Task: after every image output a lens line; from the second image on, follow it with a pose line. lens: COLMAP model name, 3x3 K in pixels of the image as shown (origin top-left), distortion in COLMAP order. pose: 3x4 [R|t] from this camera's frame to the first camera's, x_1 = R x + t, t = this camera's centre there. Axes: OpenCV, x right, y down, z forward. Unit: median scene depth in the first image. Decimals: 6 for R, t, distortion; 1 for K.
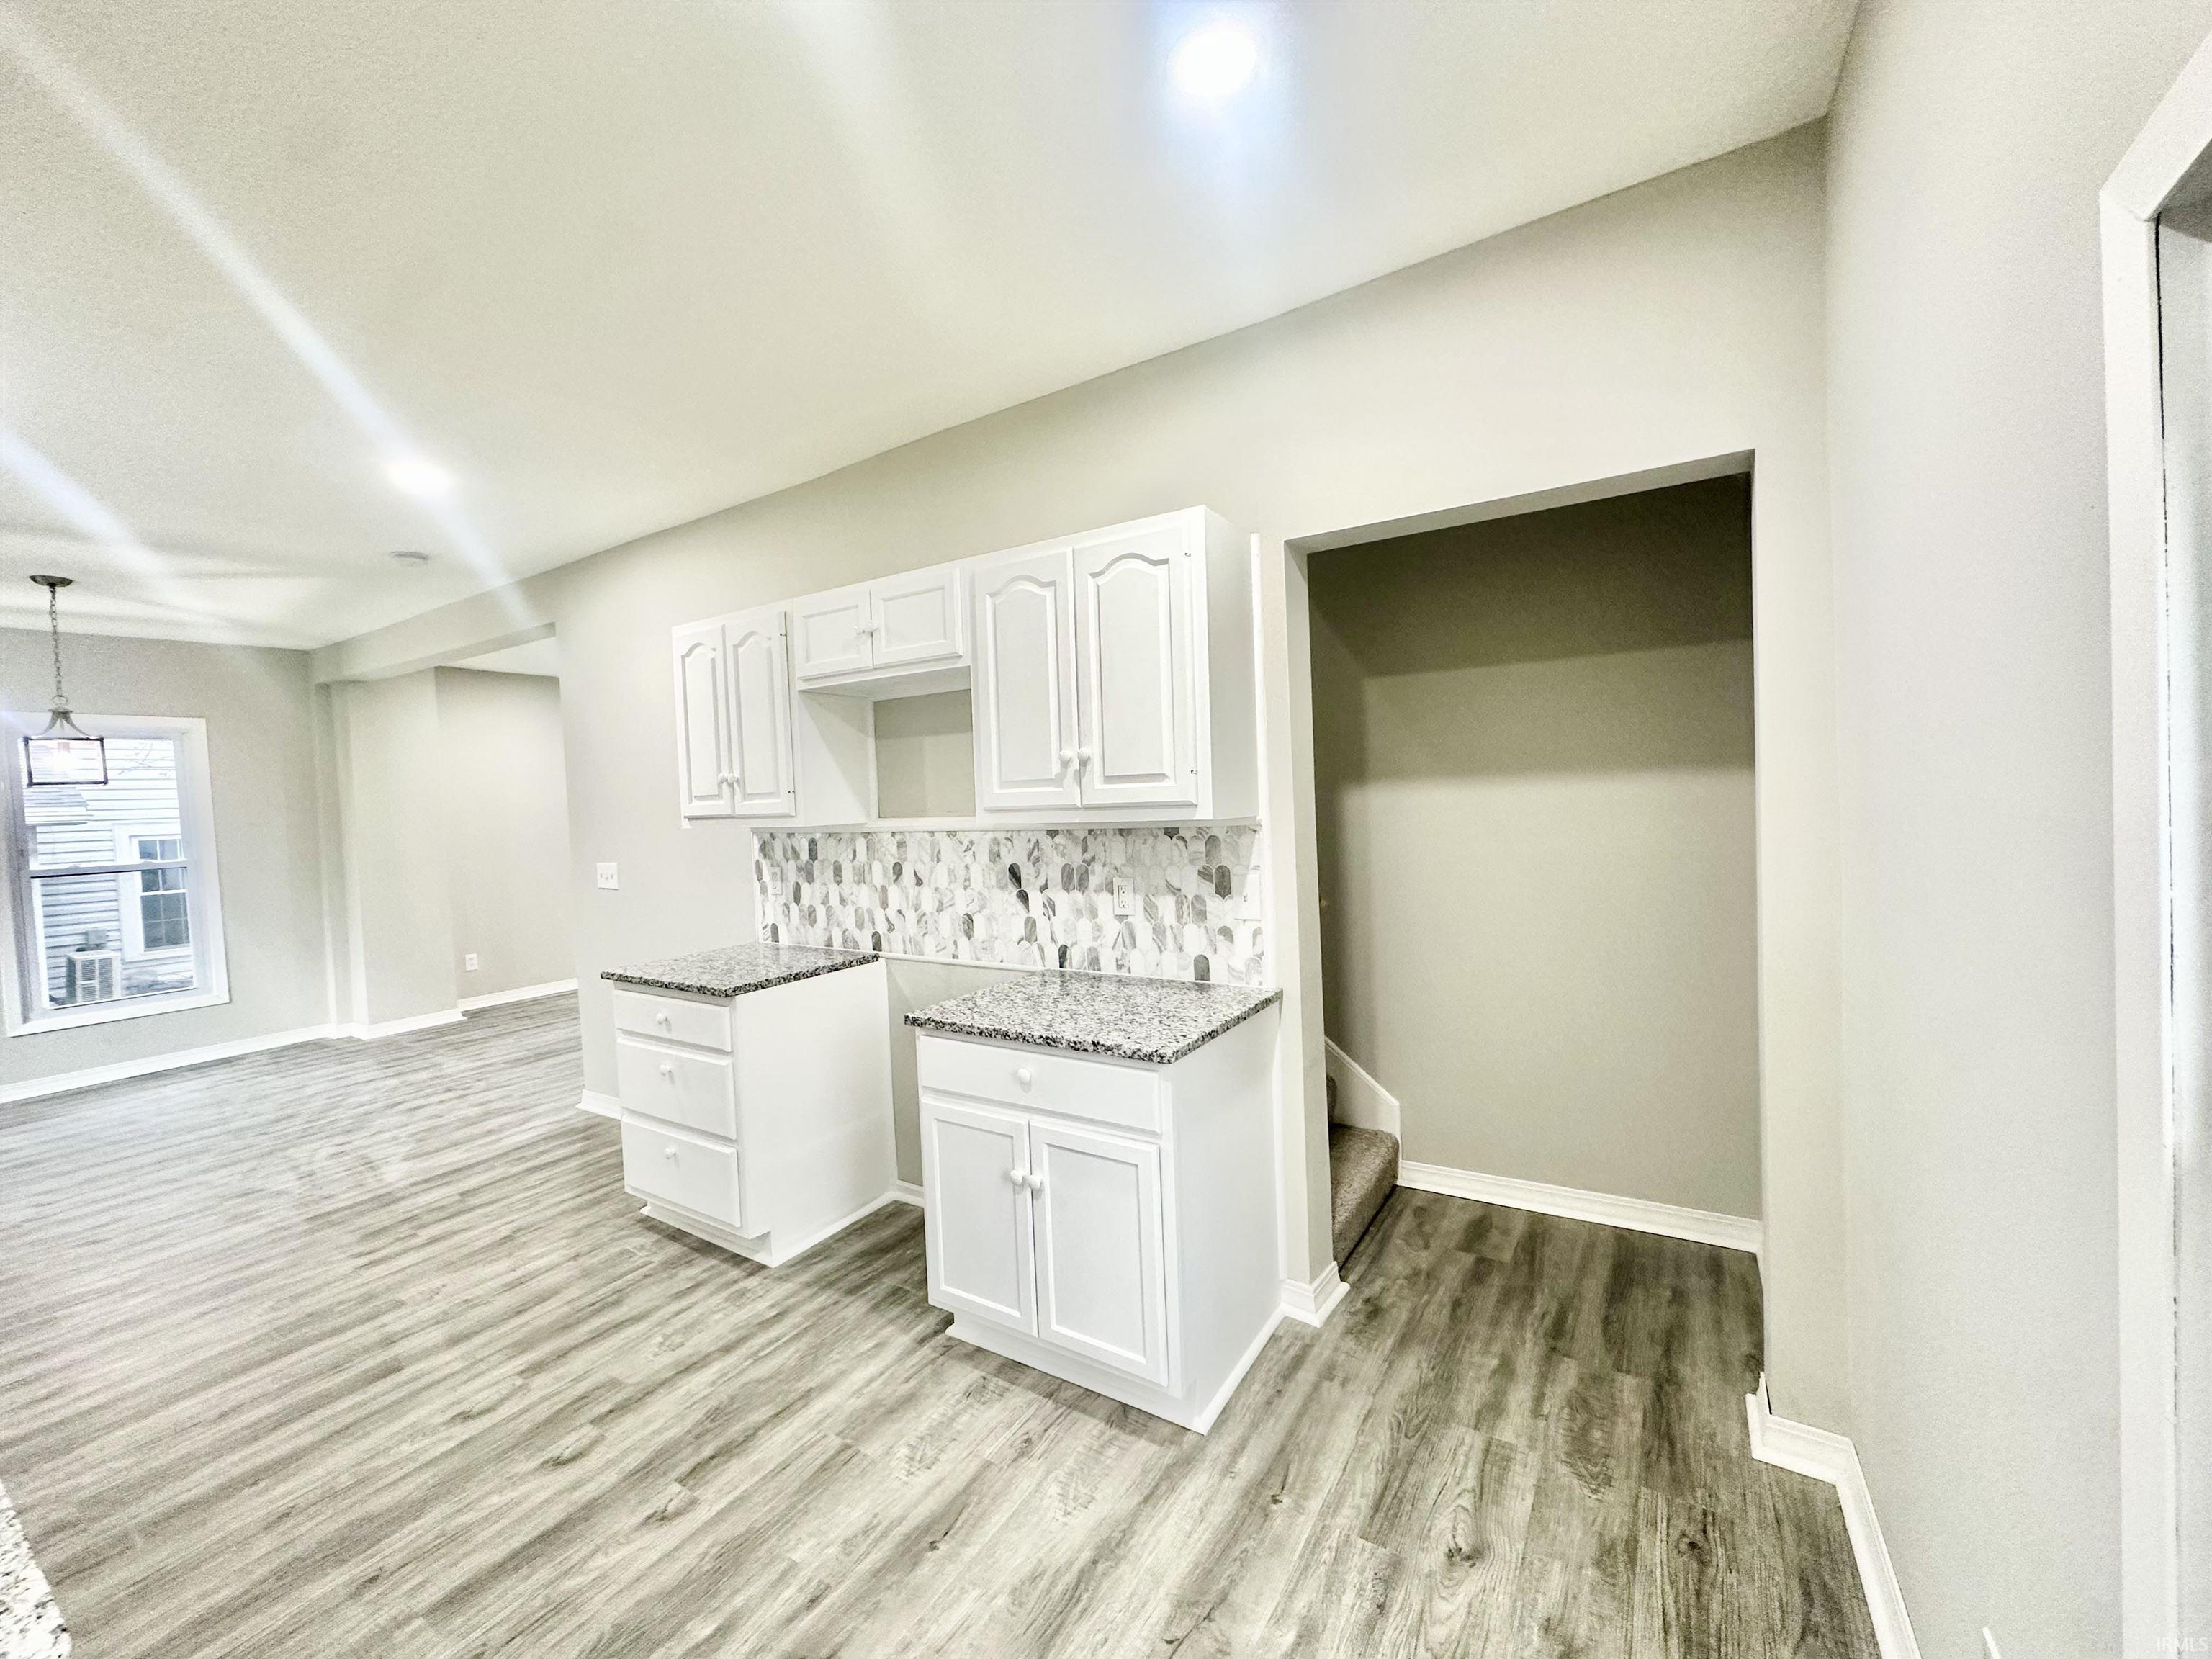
lens RADIAL K [[879.8, 0, 1104.3], [0, 879.8, 828.3], [0, 0, 1]] dist [-0.003533, 0.000846]
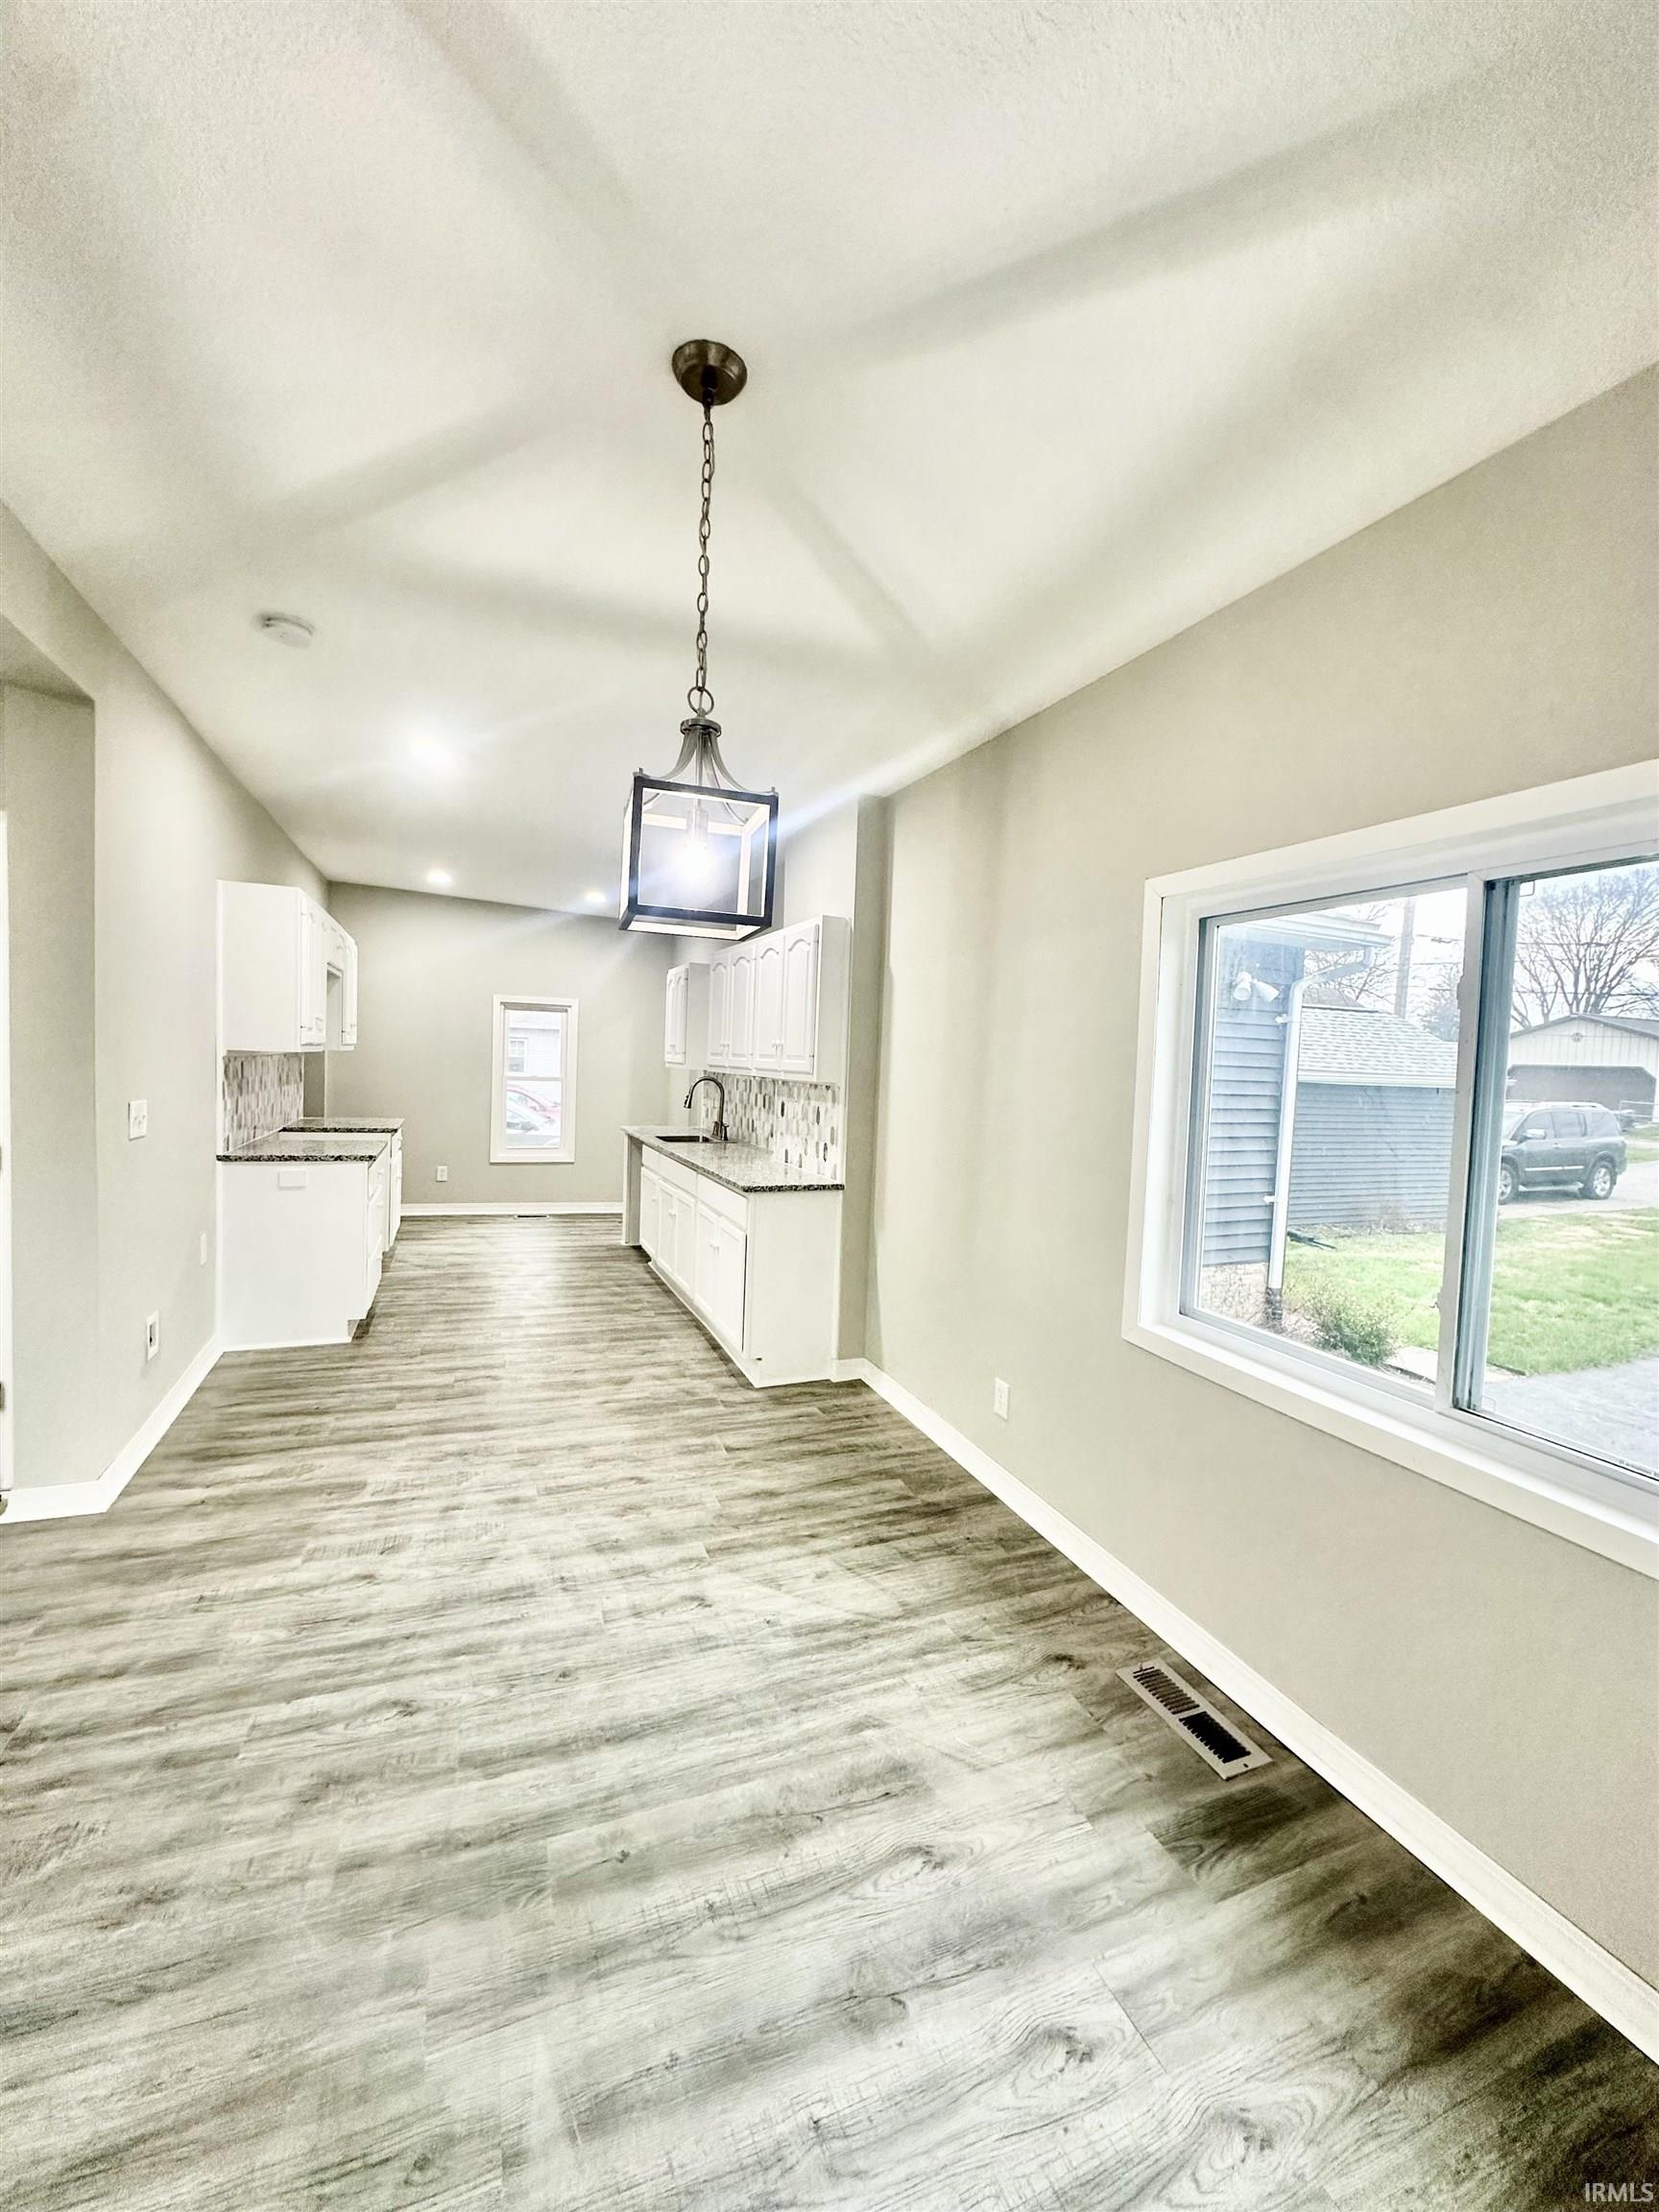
lens RADIAL K [[879.8, 0, 832.6], [0, 879.8, 1122.8], [0, 0, 1]] dist [-0.003533, 0.000846]
pose [[-0.821340, -0.039104, 0.569097, -2.409368], [0.008818, 0.996658, 0.081210, 0.007766], [-0.570370, 0.071719, -0.818250, 2.123555]]
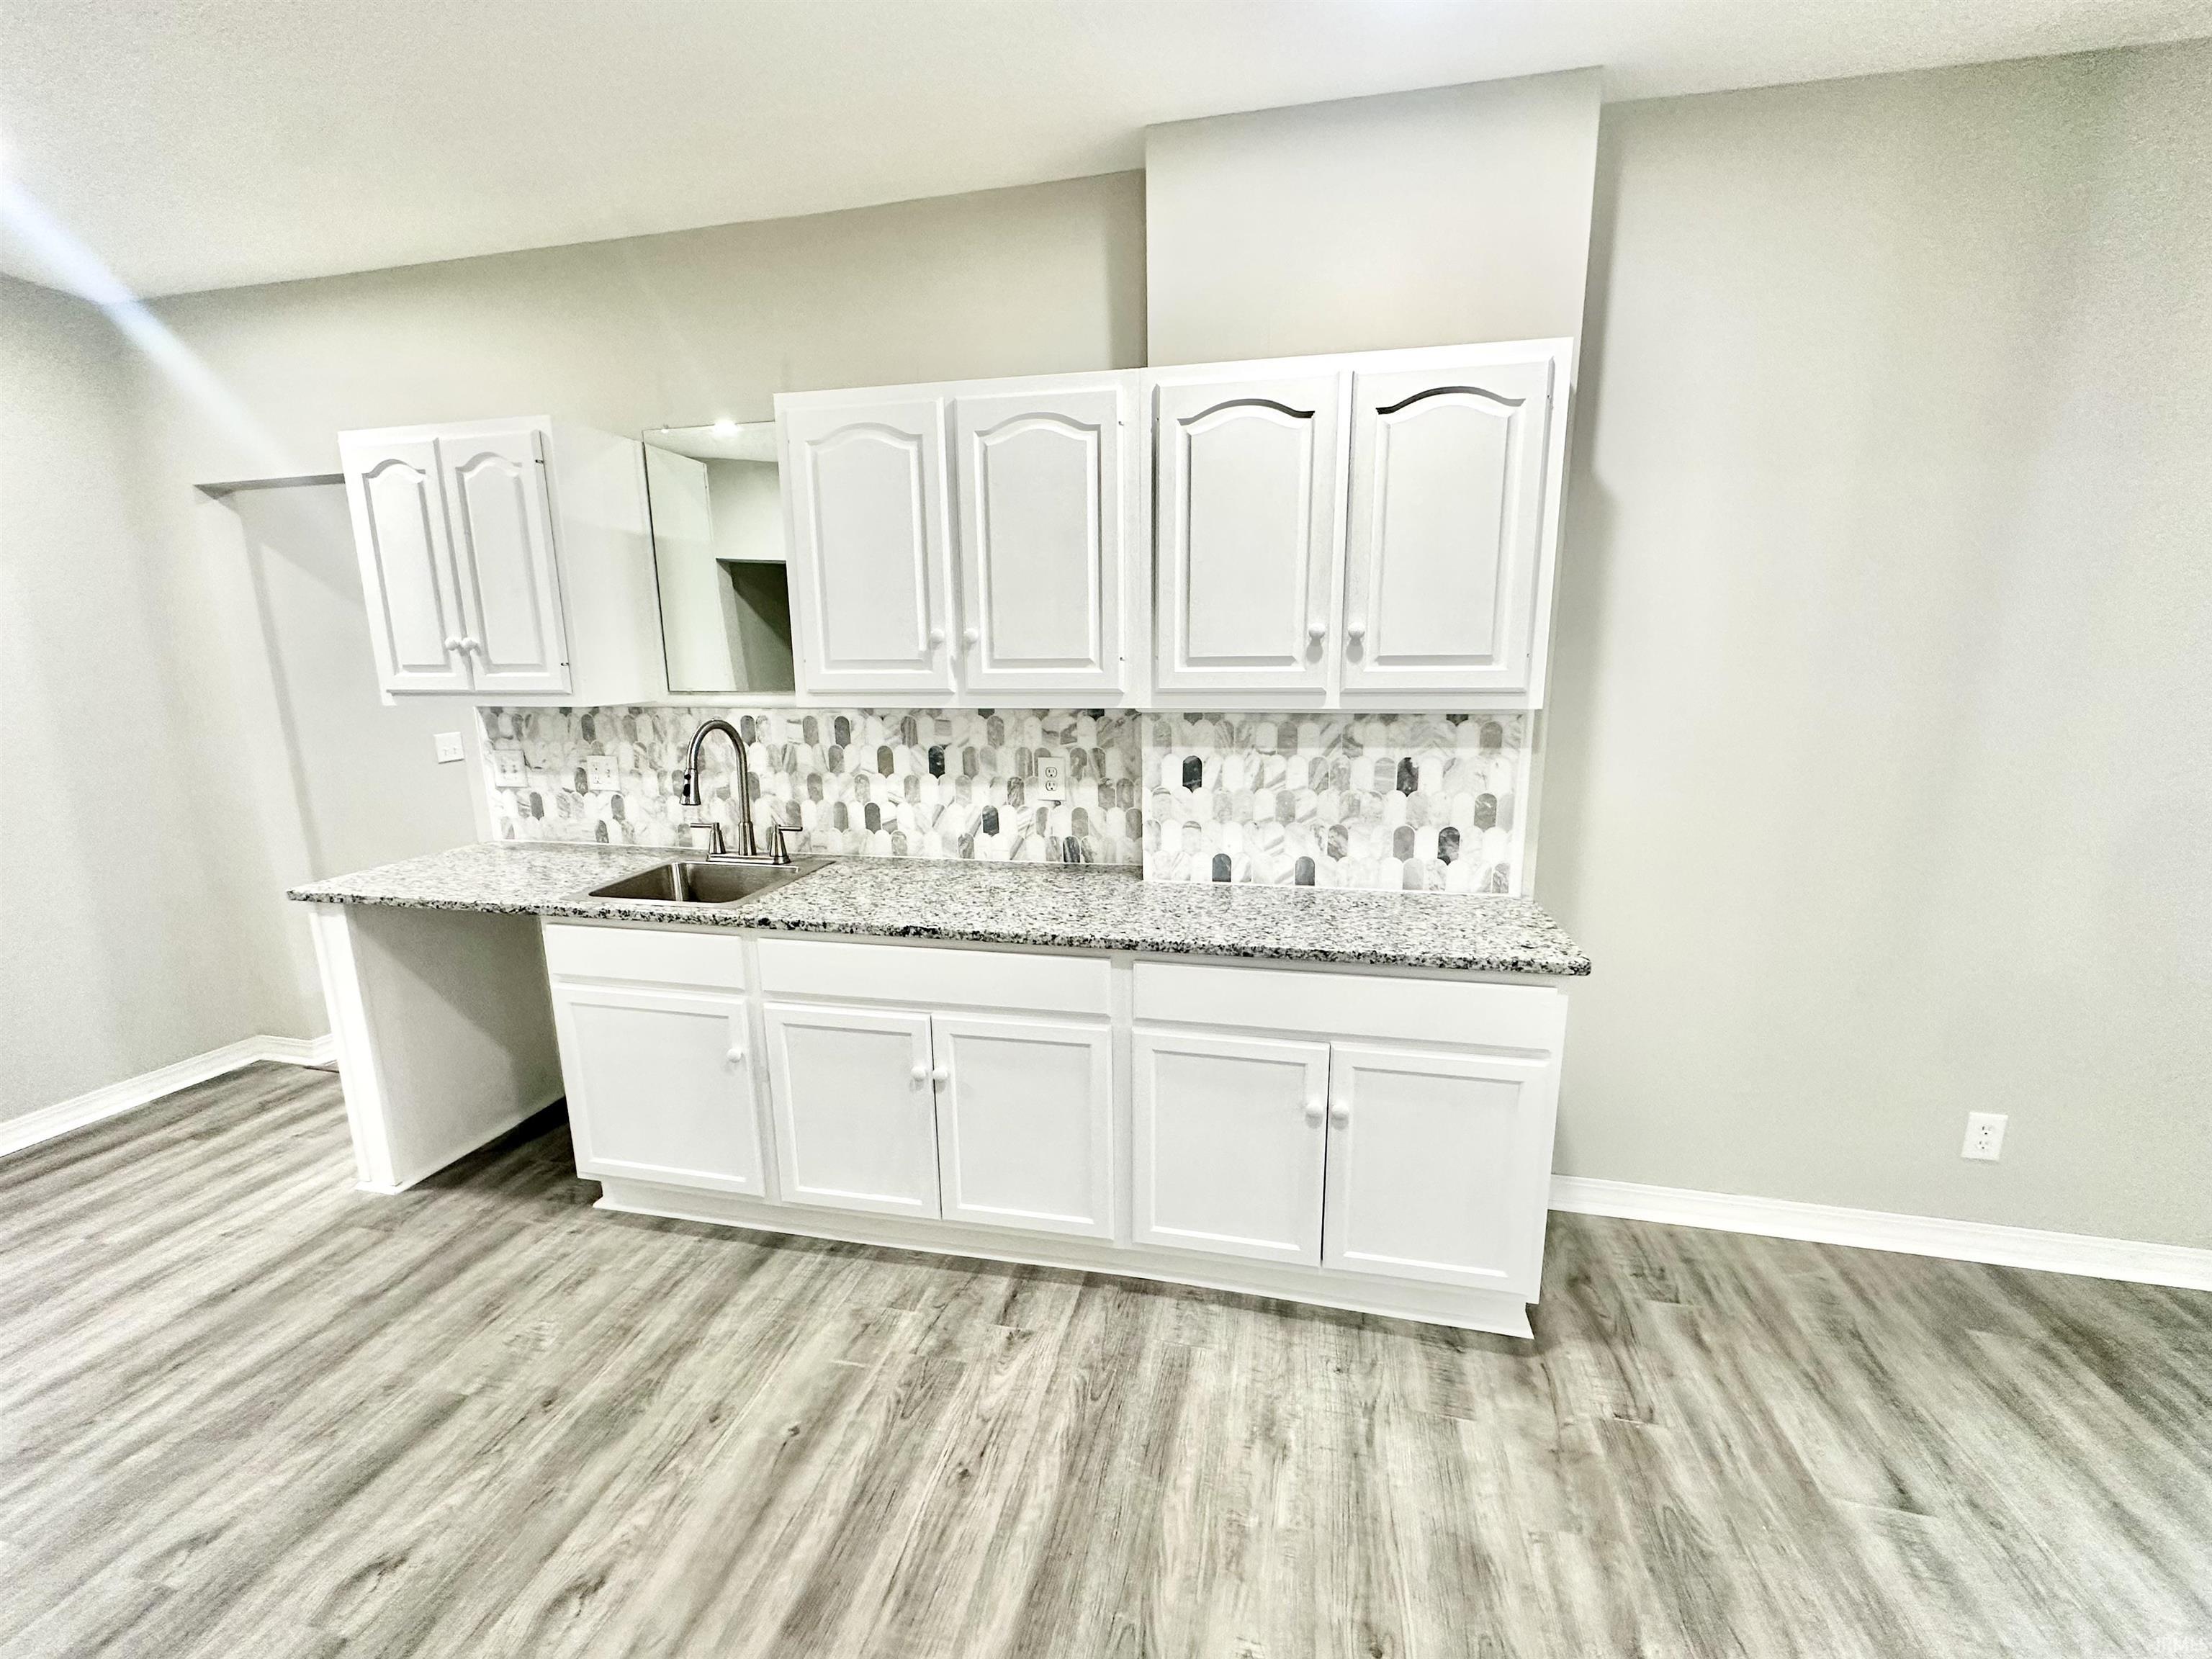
lens RADIAL K [[879.8, 0, 1105.7], [0, 879.8, 825.4], [0, 0, 1]] dist [-0.003533, 0.000846]
pose [[-0.937174, 0.108191, -0.331661, -0.823053], [0.028617, 0.971333, 0.235994, -0.033159], [0.347686, 0.211677, -0.913404, 1.419877]]
